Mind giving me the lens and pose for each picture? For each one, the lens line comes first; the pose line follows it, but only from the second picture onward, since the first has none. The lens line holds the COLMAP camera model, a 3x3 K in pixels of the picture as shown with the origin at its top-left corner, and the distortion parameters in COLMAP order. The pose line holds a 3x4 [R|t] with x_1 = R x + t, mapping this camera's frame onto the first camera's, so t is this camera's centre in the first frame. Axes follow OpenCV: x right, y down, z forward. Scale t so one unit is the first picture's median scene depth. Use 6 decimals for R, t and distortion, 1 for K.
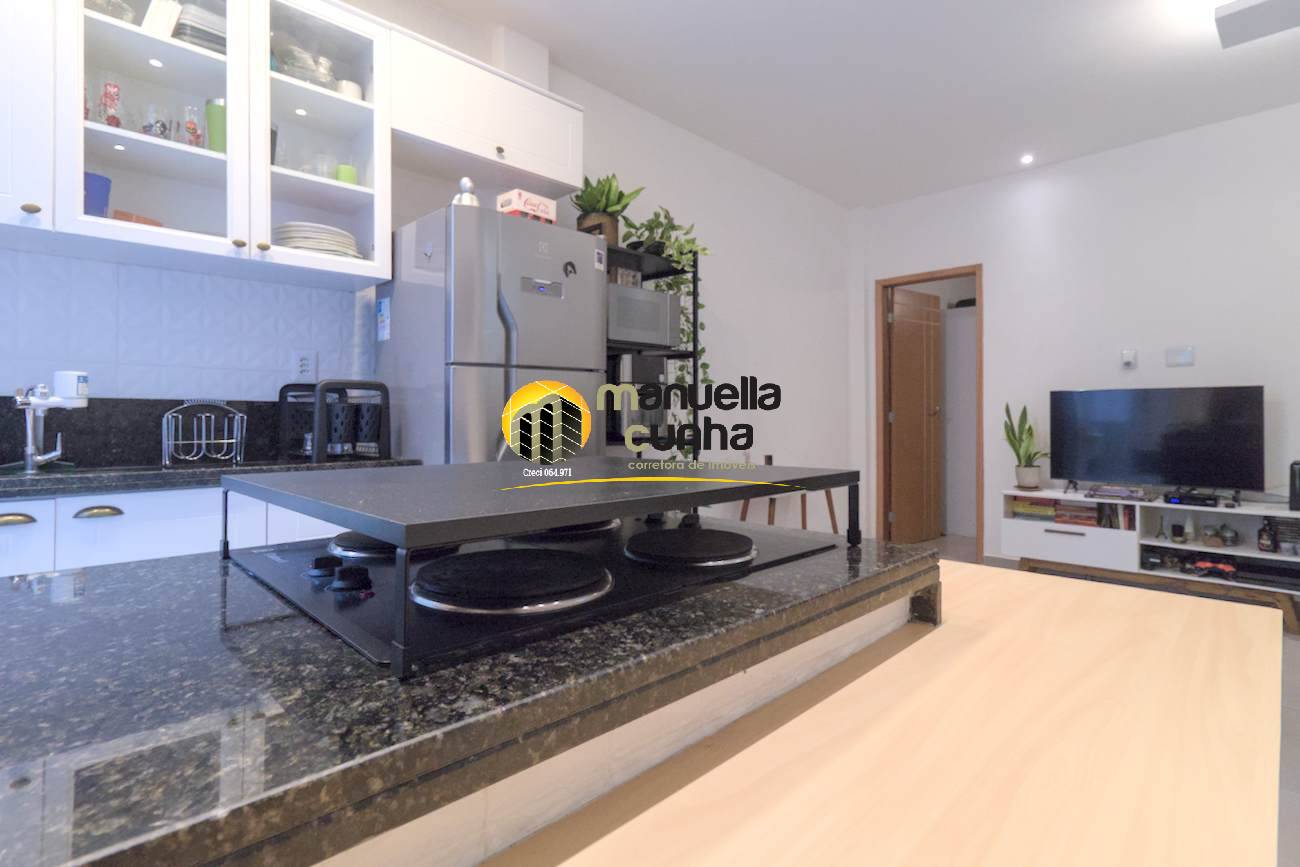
lens RADIAL K [[636.1, 0, 653.4], [0, 636.1, 409.7], [0, 0, 1]] dist [0.001512, 0.000500]
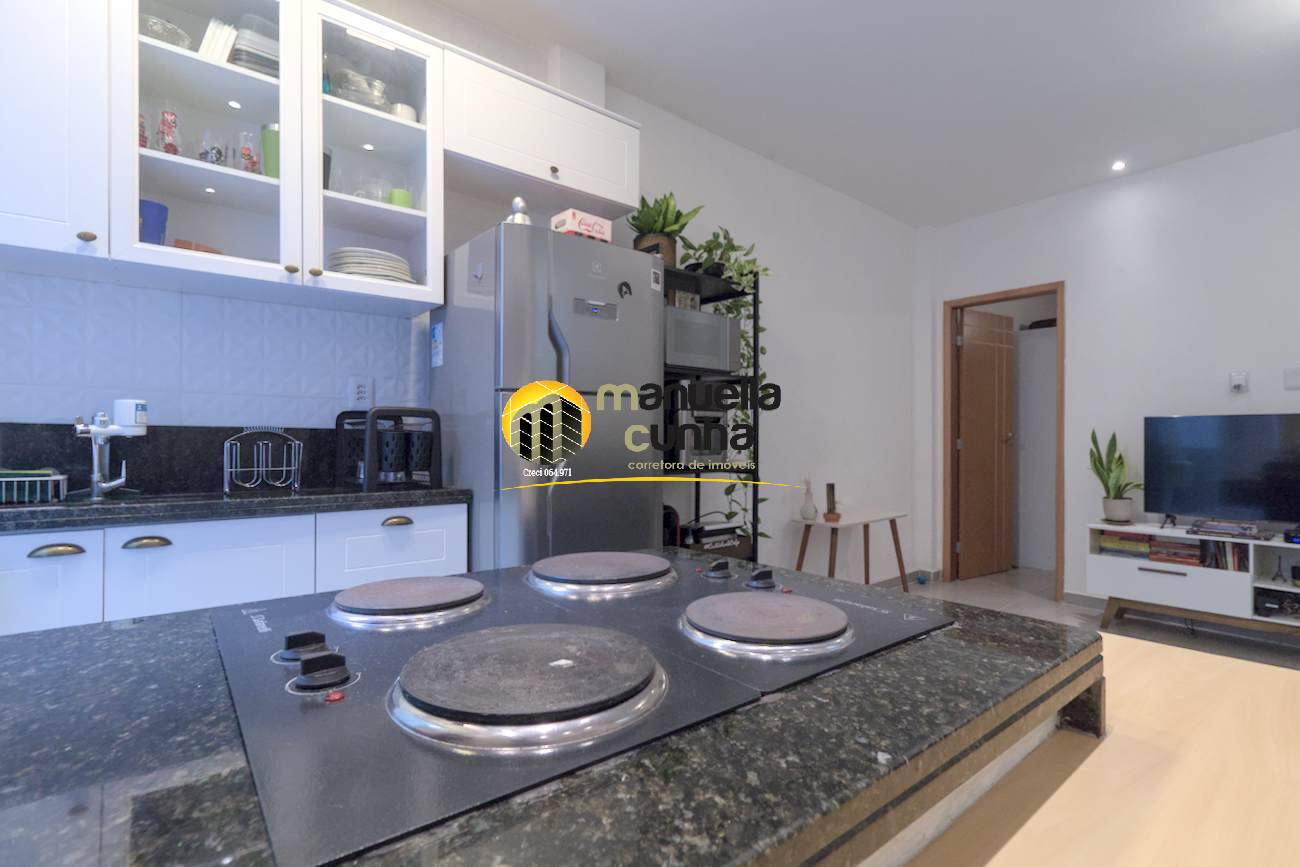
lens RADIAL K [[609.1, 0, 649.6], [0, 609.1, 438.6], [0, 0, 1]] dist [-0.001395, 0.000055]
pose [[0.995124, 0.002854, -0.098591, -0.004224], [-0.002145, 0.999971, 0.007290, -0.005742], [0.098609, -0.007043, 0.995101, 0.097975]]
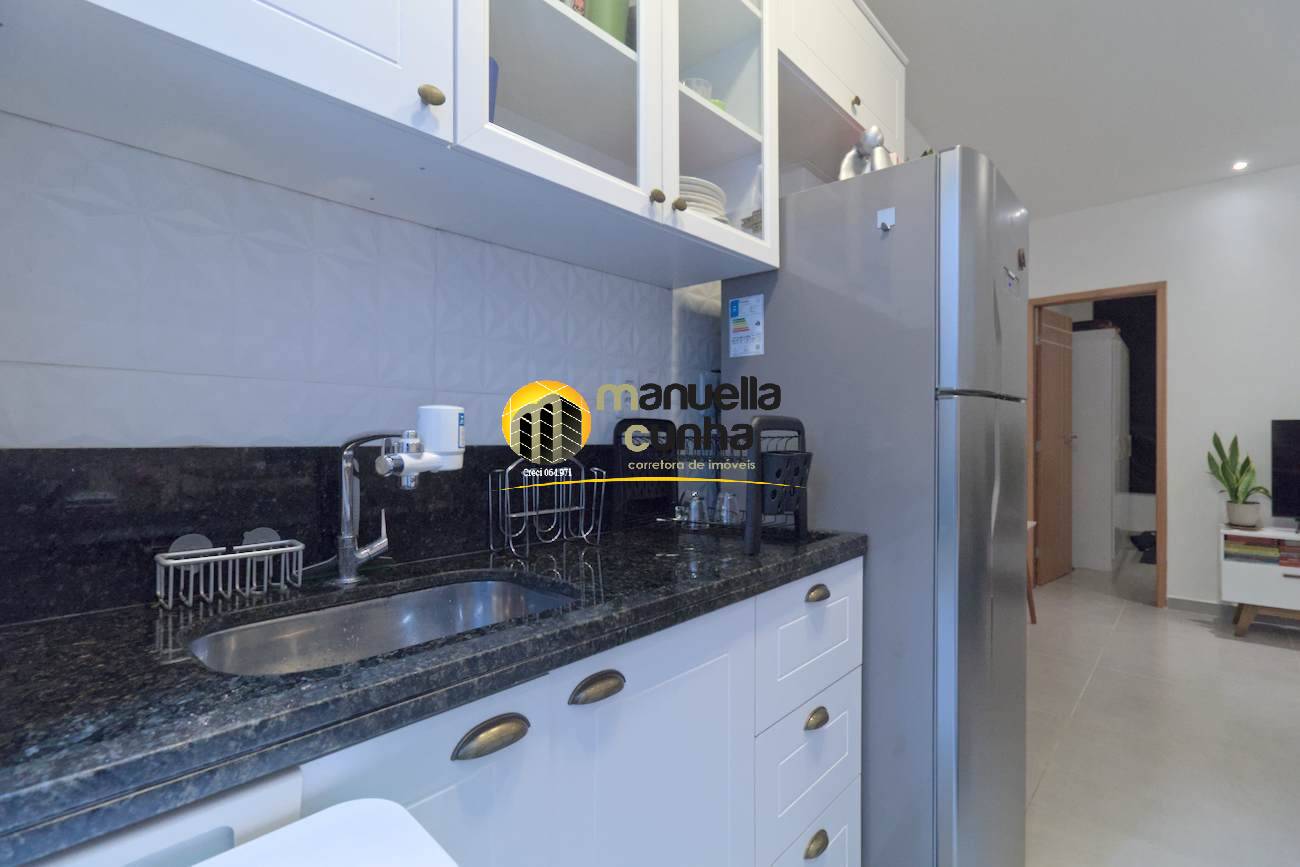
lens RADIAL K [[605.1, 0, 652.4], [0, 605.1, 429.8], [0, 0, 1]] dist [-0.001093, -0.000087]
pose [[0.998027, 0.001998, 0.062756, -0.589237], [-0.002188, 0.999993, 0.002958, -0.031263], [-0.062750, -0.003090, 0.998024, 0.352473]]
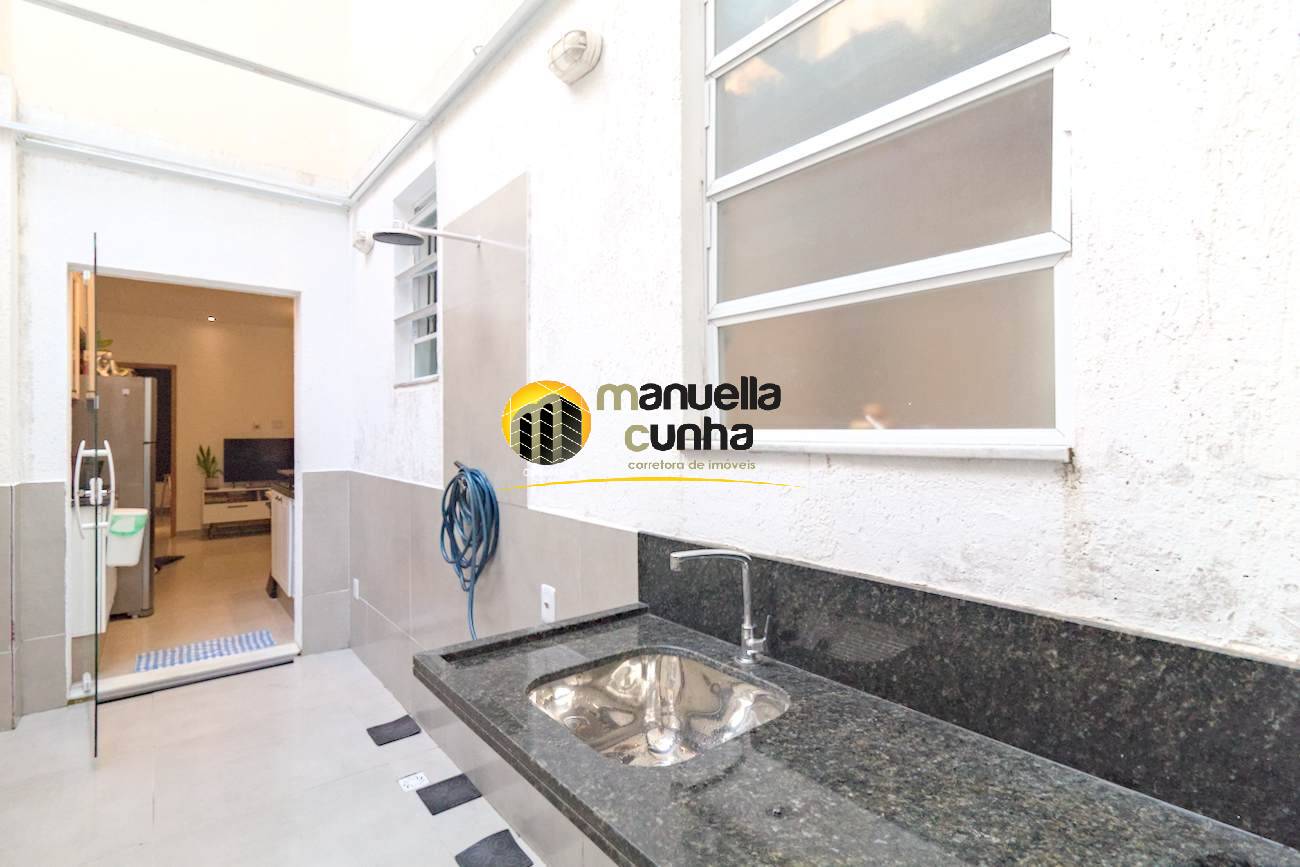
lens RADIAL K [[605.1, 0, 652.4], [0, 605.1, 429.8], [0, 0, 1]] dist [-0.001093, -0.000087]
pose [[0.083964, 0.000438, 0.996469, -2.165517], [-0.007823, 0.999969, 0.000220, -0.128736], [-0.996438, -0.007813, 0.083965, -0.947832]]
